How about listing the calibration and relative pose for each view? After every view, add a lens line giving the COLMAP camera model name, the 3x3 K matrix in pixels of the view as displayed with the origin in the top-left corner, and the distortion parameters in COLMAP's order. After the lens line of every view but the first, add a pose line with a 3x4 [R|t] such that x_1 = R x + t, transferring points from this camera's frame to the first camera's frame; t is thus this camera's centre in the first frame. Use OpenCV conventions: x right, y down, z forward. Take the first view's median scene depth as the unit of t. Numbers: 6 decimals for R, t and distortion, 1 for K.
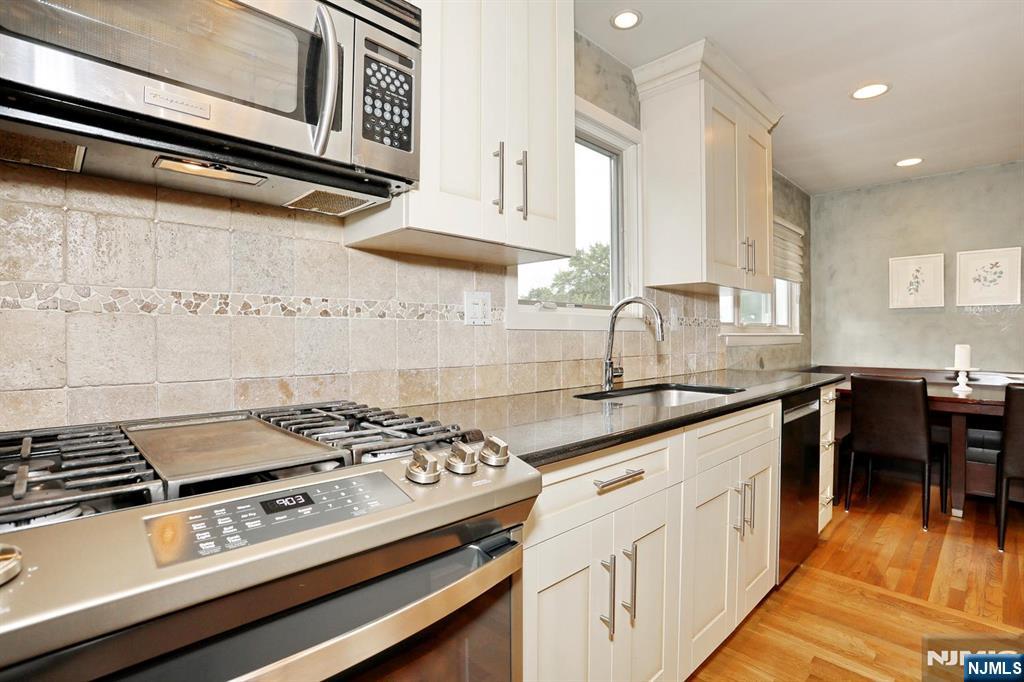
lens RADIAL K [[496.7, 0, 505.8], [0, 496.7, 338.3], [0, 0, 1]] dist [-0.069233, 0.025674]
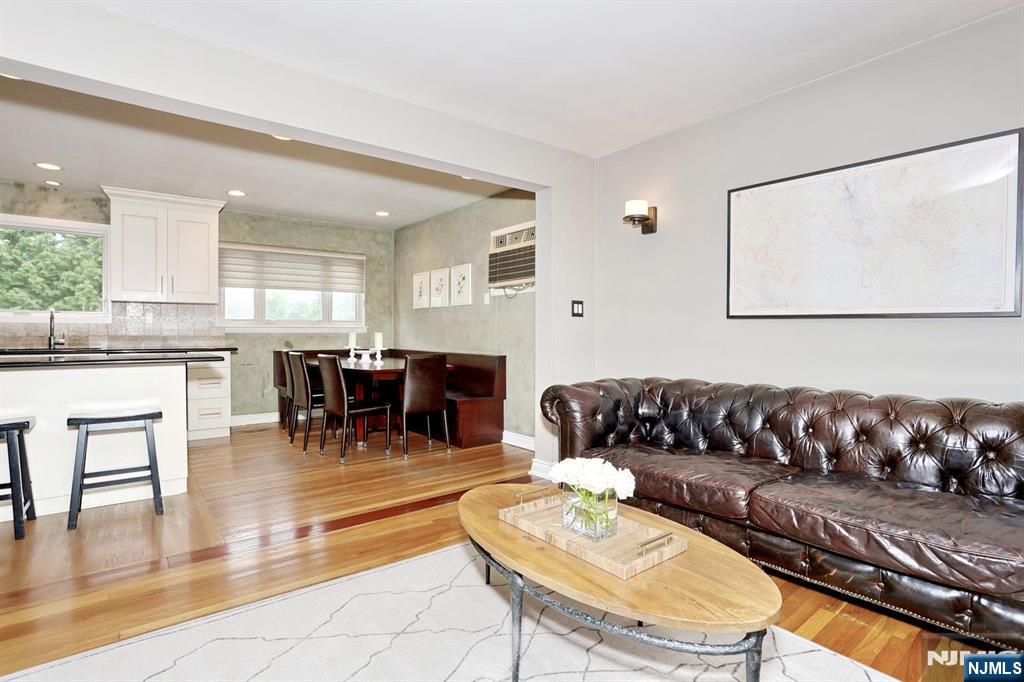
lens RADIAL K [[496.7, 0, 503.9], [0, 496.7, 337.5], [0, 0, 1]] dist [-0.069233, 0.025674]
pose [[0.994765, 0.003343, -0.102132, 1.915549], [-0.002831, 0.999983, 0.005153, 0.024460], [0.102147, -0.004837, 0.994758, -0.727470]]
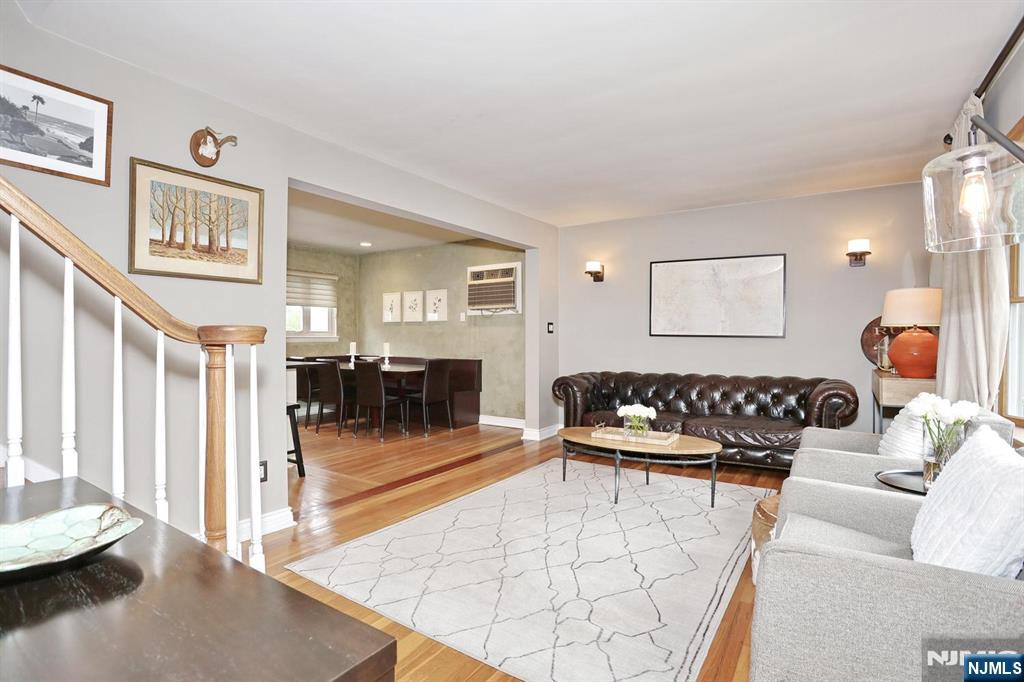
lens RADIAL K [[496.7, 0, 506.4], [0, 496.7, 340.6], [0, 0, 1]] dist [-0.069233, 0.025674]
pose [[0.976718, 0.002564, 0.214511, 1.332616], [-0.002996, 0.999994, 0.001687, 0.000522], [-0.214505, -0.002290, 0.976720, -1.352316]]
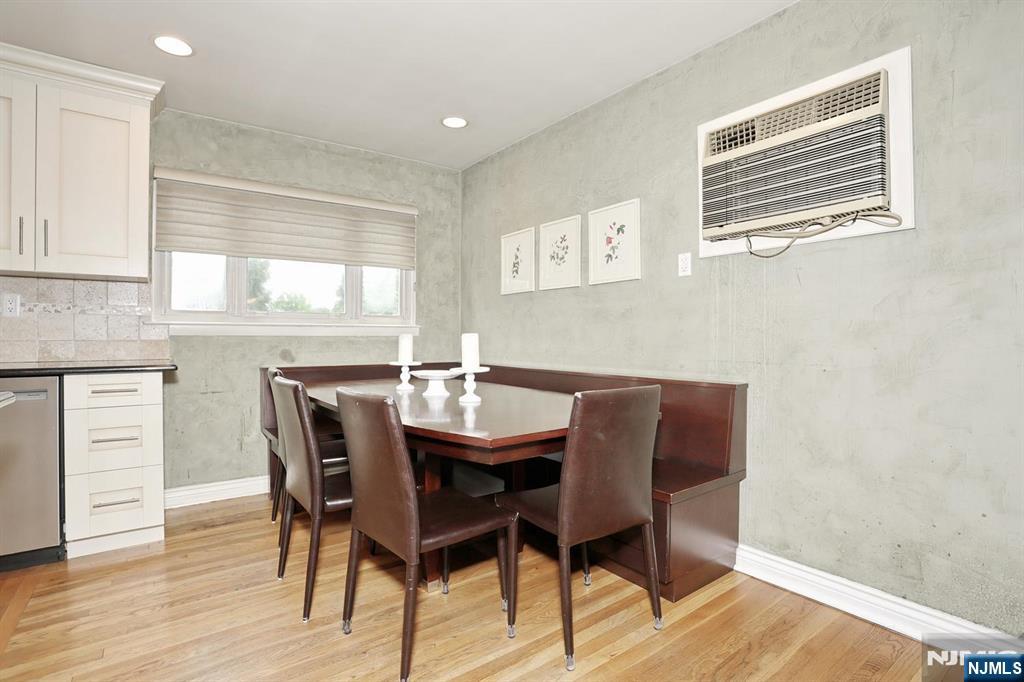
lens RADIAL K [[496.7, 0, 505.0], [0, 496.7, 337.7], [0, 0, 1]] dist [-0.069233, 0.025674]
pose [[0.990258, 0.002319, -0.139223, 1.452966], [-0.003135, 0.999979, -0.005643, 0.028732], [0.139207, 0.006025, 0.990245, 0.201887]]
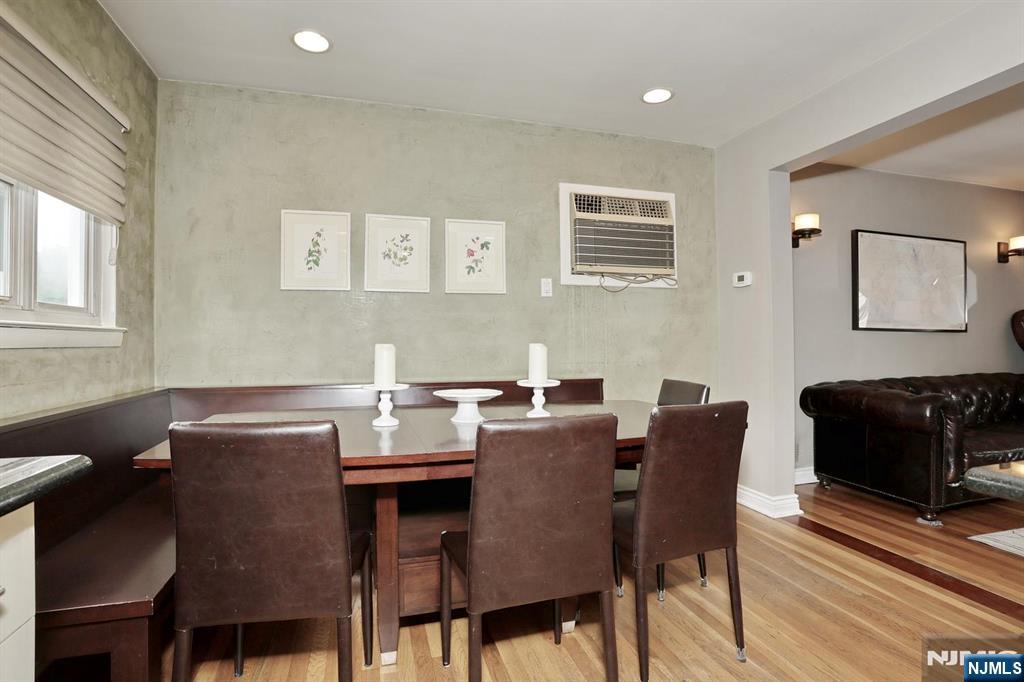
lens RADIAL K [[496.7, 0, 508.3], [0, 496.7, 336.5], [0, 0, 1]] dist [-0.069233, 0.025674]
pose [[0.467764, 0.005936, 0.883833, 0.589541], [0.007017, 0.999921, -0.010429, 0.012055], [-0.883825, 0.011080, 0.467686, 0.691493]]
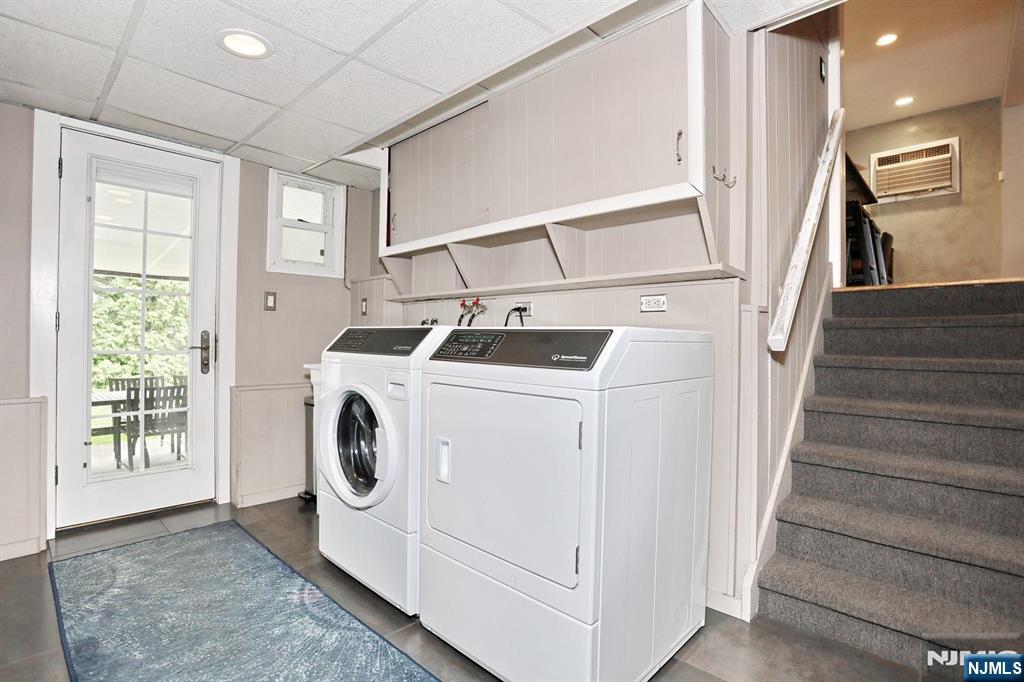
lens RADIAL K [[496.7, 0, 505.7], [0, 496.7, 342.1], [0, 0, 1]] dist [-0.069233, 0.025674]
pose [[0.999046, 0.011009, 0.042259, -0.143569], [-0.011044, 0.999939, 0.000587, 0.547219], [-0.042250, -0.001053, 0.999107, -1.074008]]
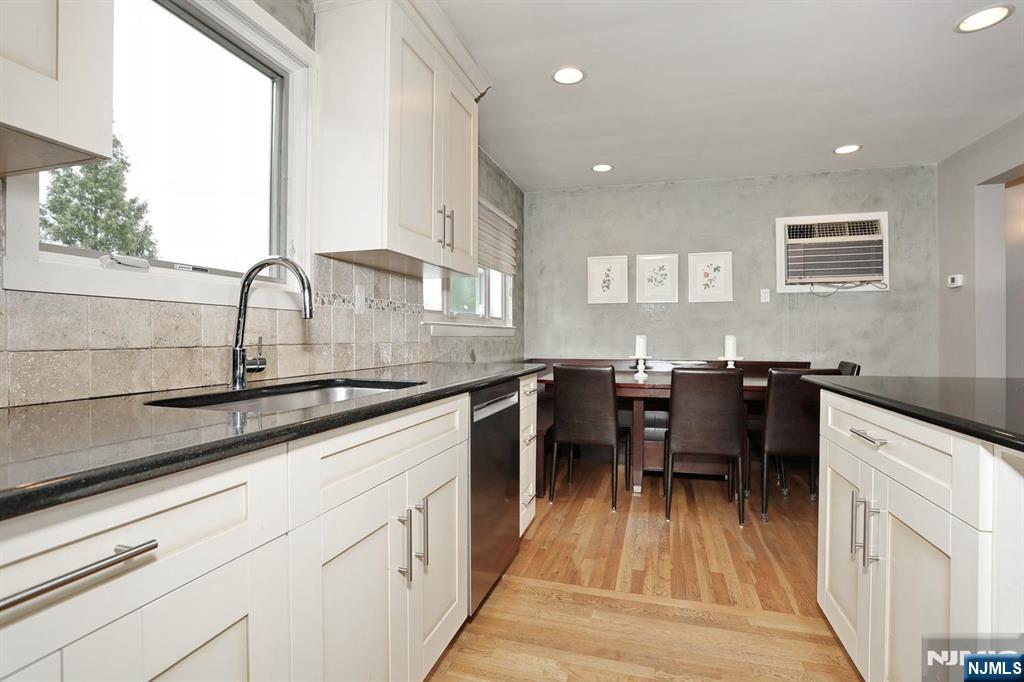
lens RADIAL K [[496.7, 0, 509.4], [0, 496.7, 339.7], [0, 0, 1]] dist [-0.069233, 0.025674]
pose [[0.873822, -0.001819, 0.486243, 0.162751], [0.001315, 0.999998, 0.001378, 0.025854], [-0.486245, -0.000565, 0.873822, 0.175386]]
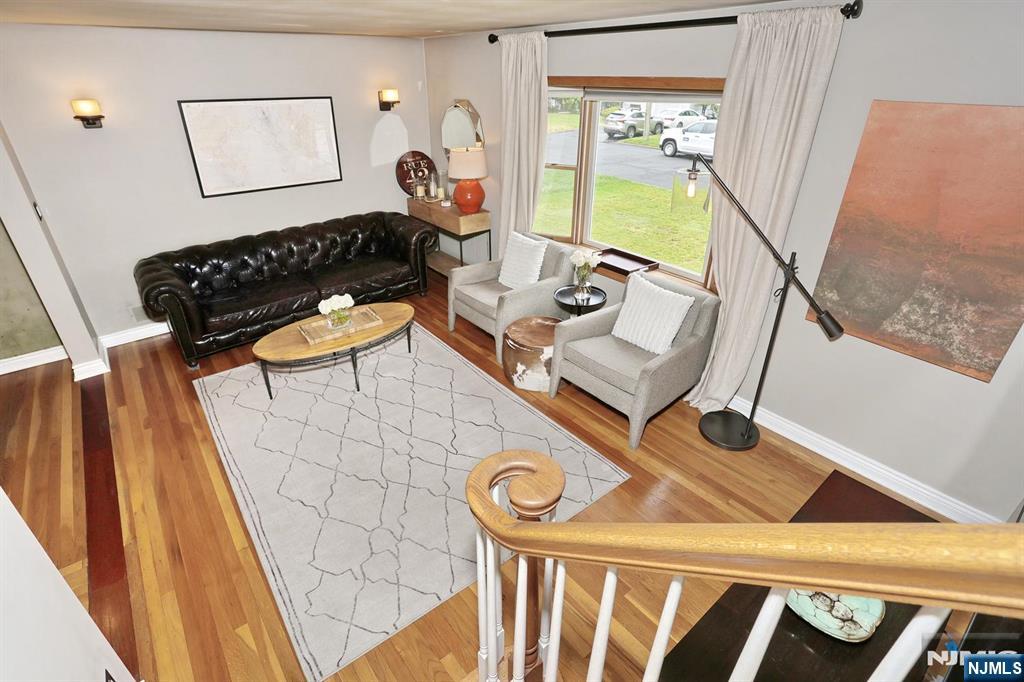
lens RADIAL K [[496.7, 0, 509.2], [0, 496.7, 339.3], [0, 0, 1]] dist [-0.069233, 0.025674]
pose [[0.091918, -0.473086, 0.876208, 0.776096], [0.005800, 0.880173, 0.474618, -0.358168], [-0.995750, -0.038544, 0.083647, -0.715944]]
